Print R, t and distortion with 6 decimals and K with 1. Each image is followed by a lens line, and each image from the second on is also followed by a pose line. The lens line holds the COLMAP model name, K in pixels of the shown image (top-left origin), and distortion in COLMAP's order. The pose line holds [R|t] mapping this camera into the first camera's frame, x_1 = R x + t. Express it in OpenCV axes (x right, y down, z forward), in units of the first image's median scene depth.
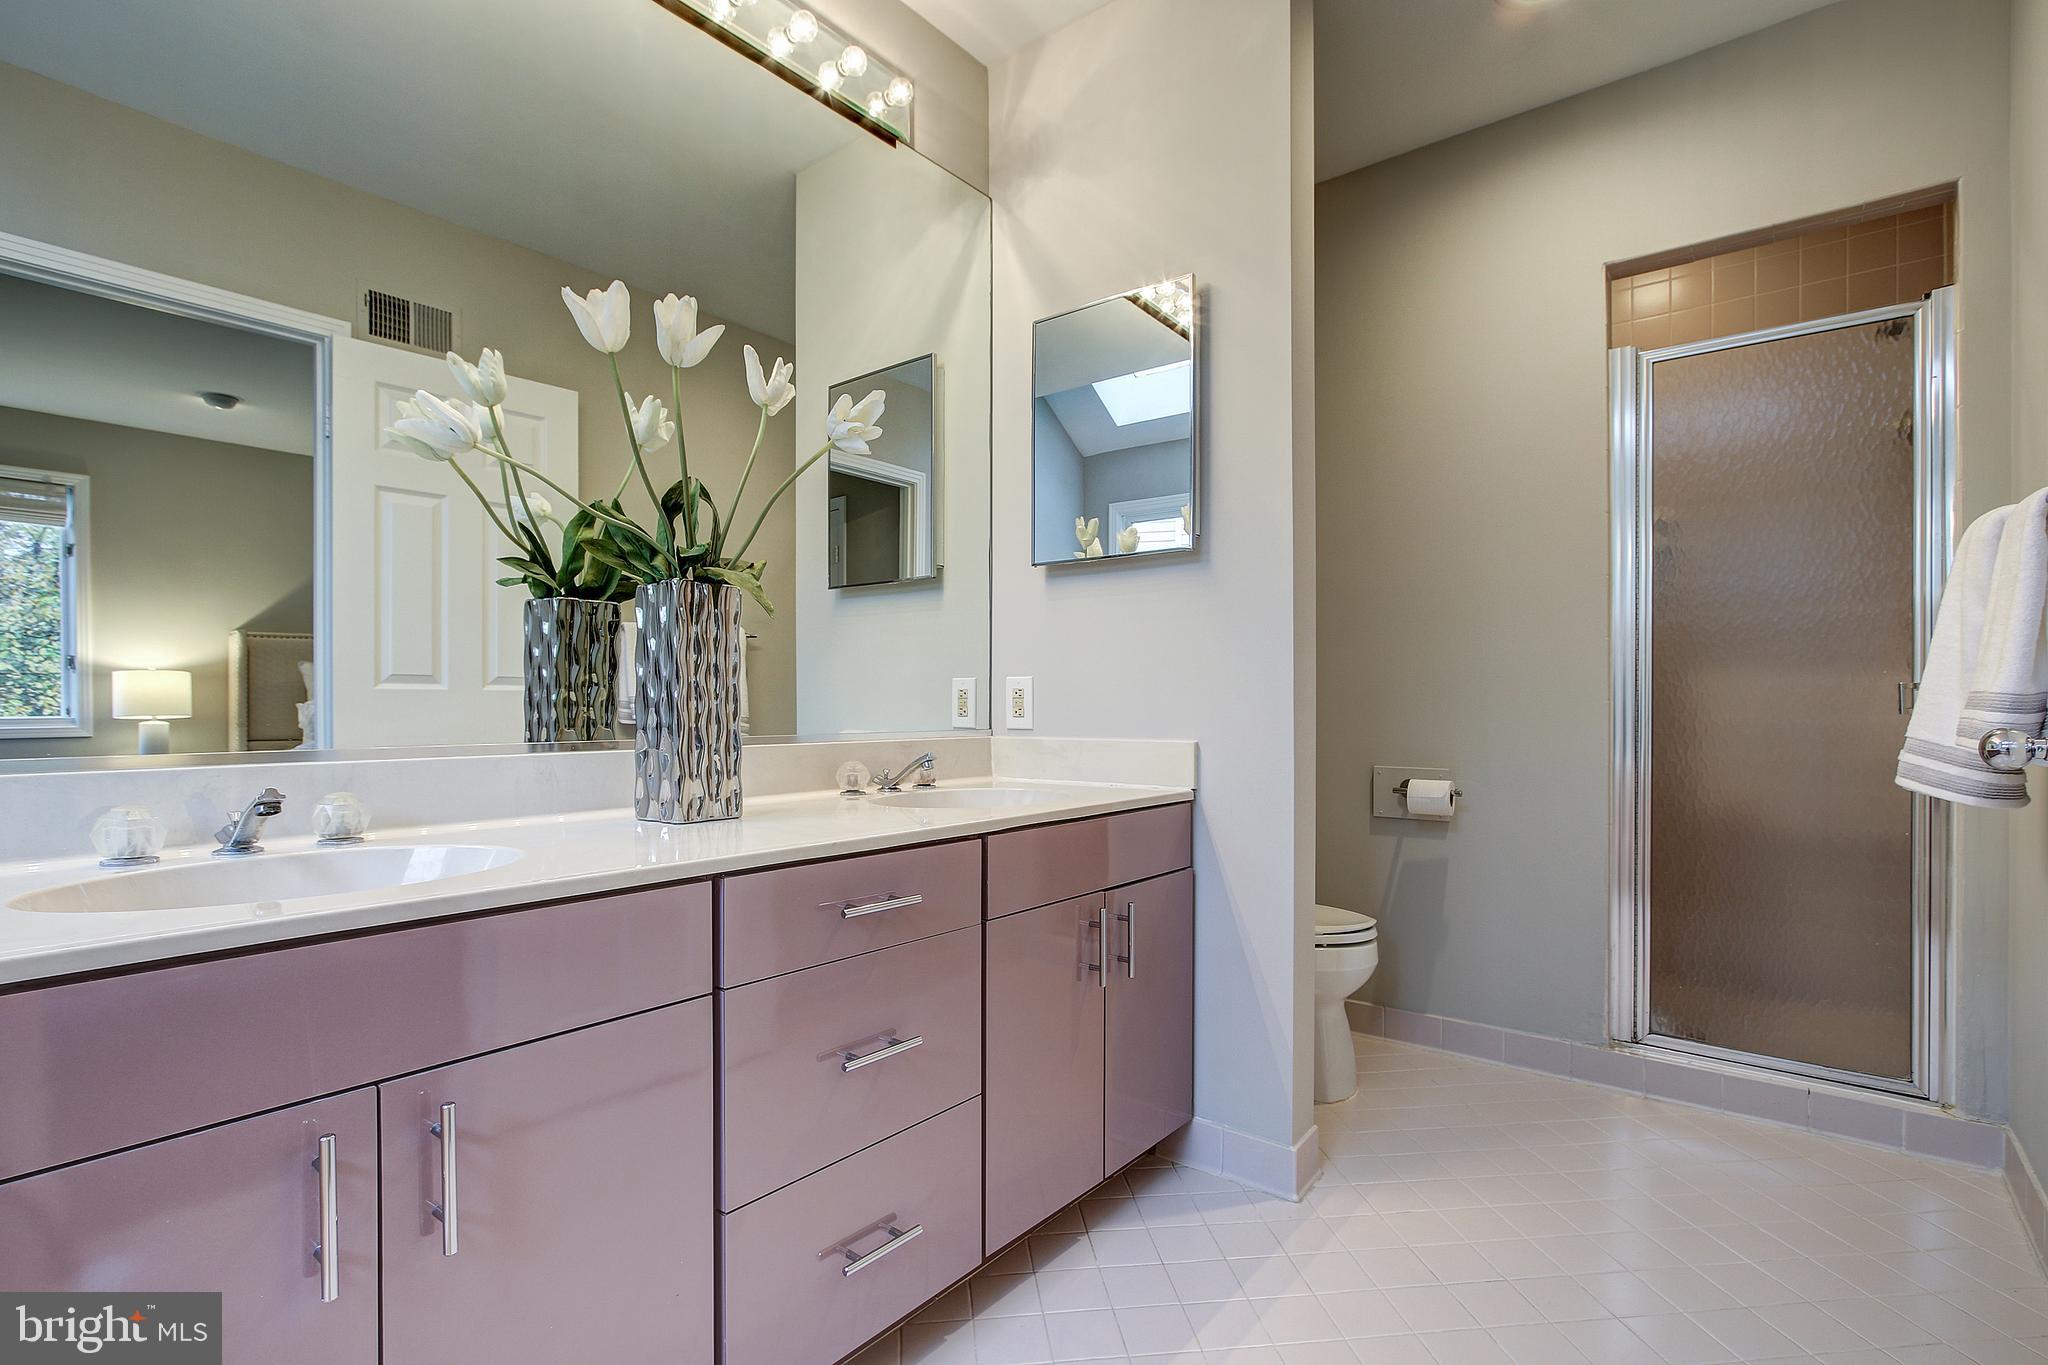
lens RADIAL K [[971.0, 0, 1022.2], [0, 971.0, 710.6], [0, 0, 1]] dist [-0.008911, -0.000096]
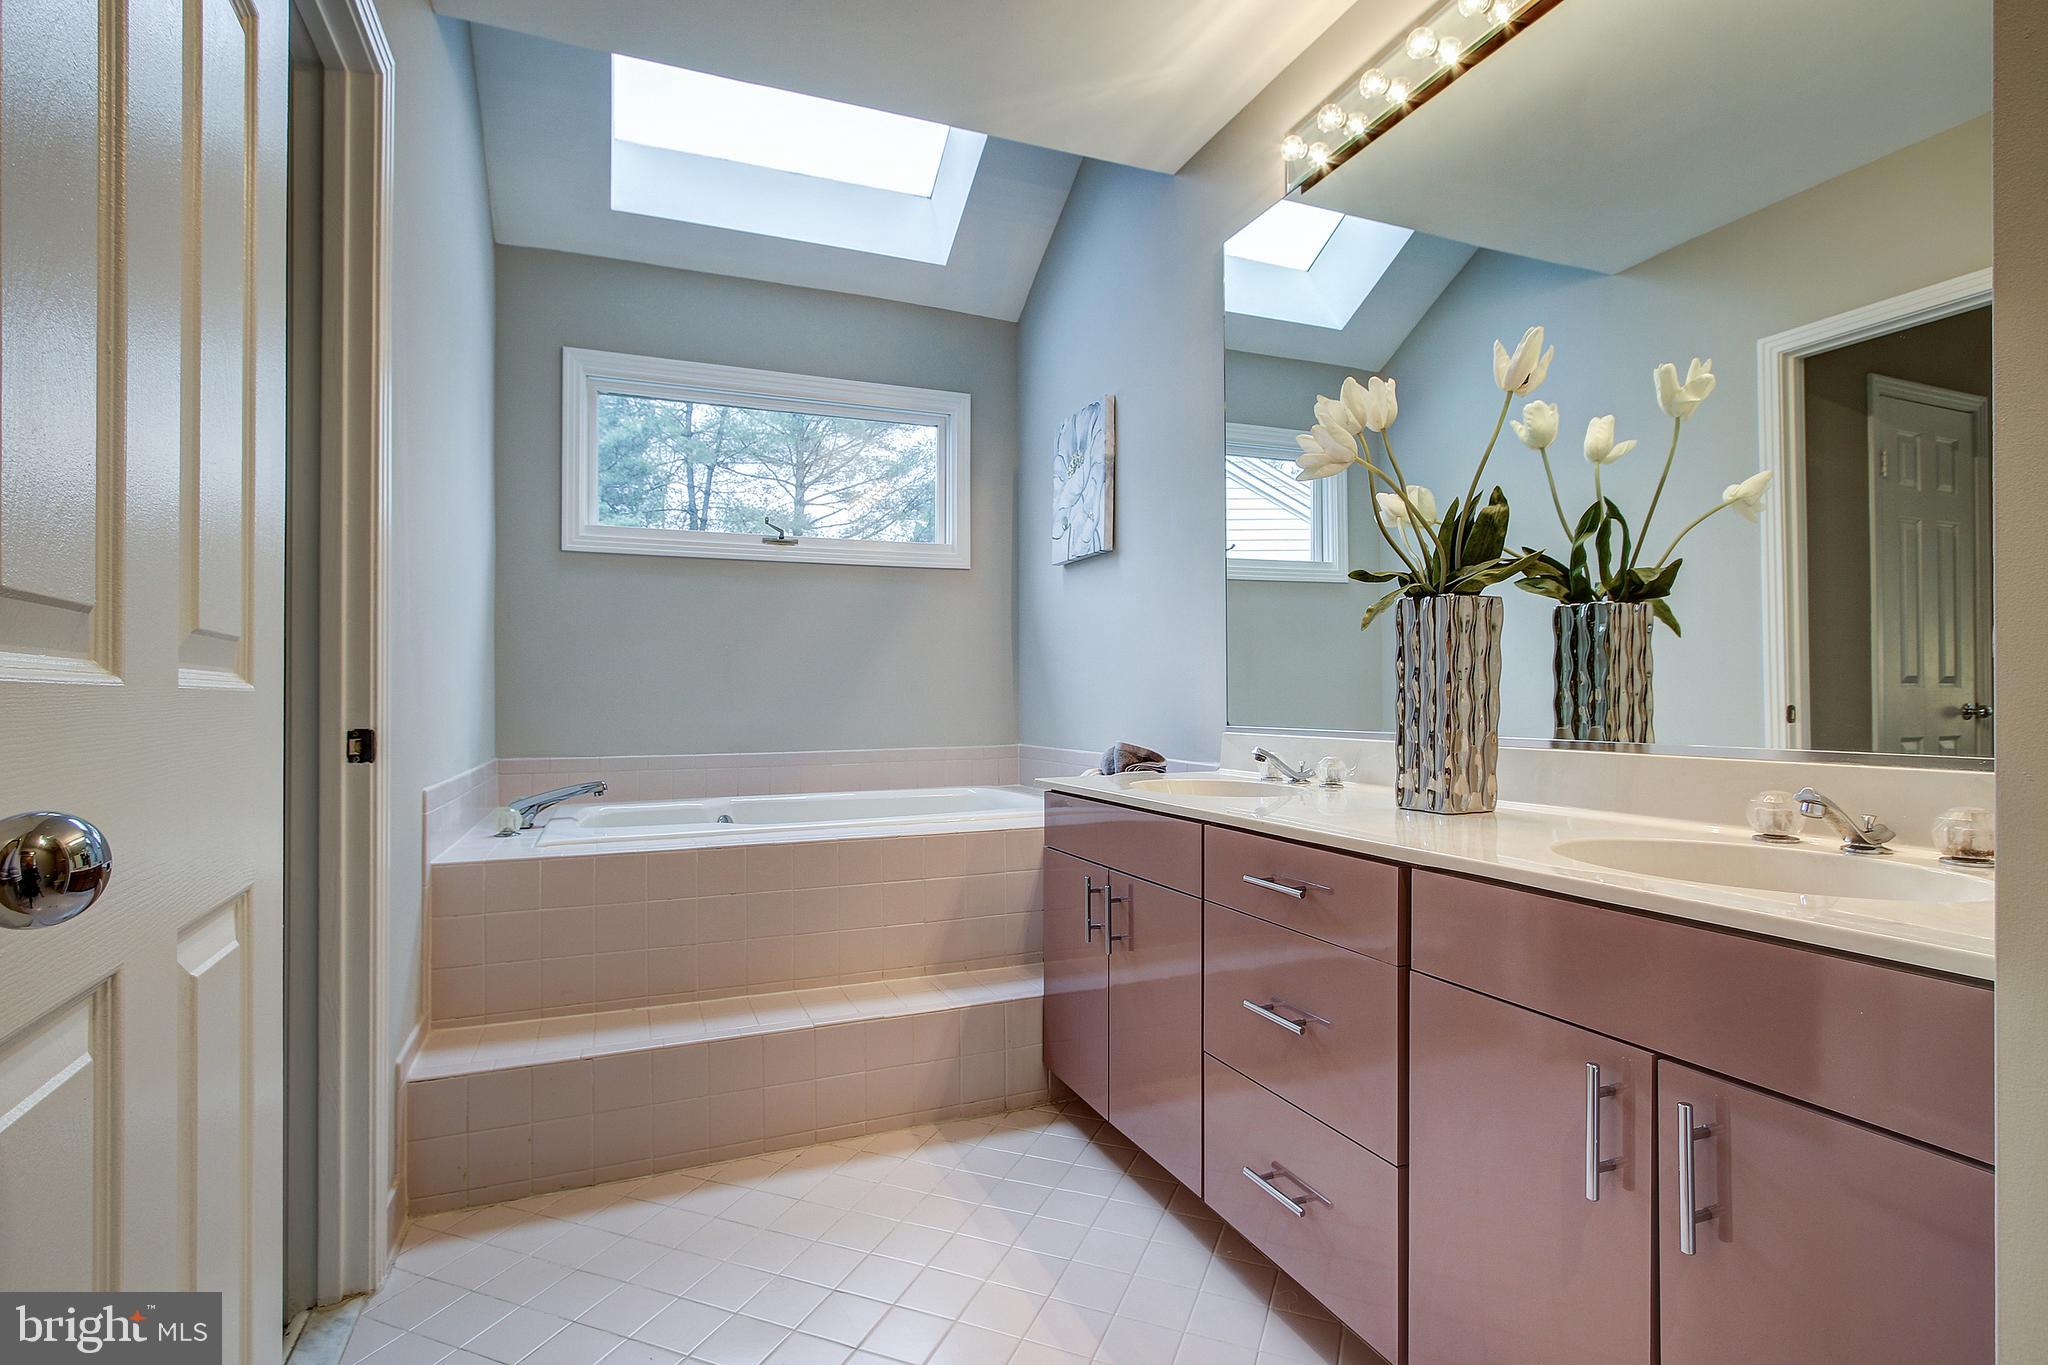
lens RADIAL K [[971.0, 0, 1022.2], [0, 971.0, 710.6], [0, 0, 1]] dist [-0.008911, -0.000096]
pose [[-0.464219, 0.002561, -0.885717, 0.858667], [-0.010499, 0.999910, 0.008394, -0.005928], [0.885658, 0.013196, -0.464150, 1.093279]]
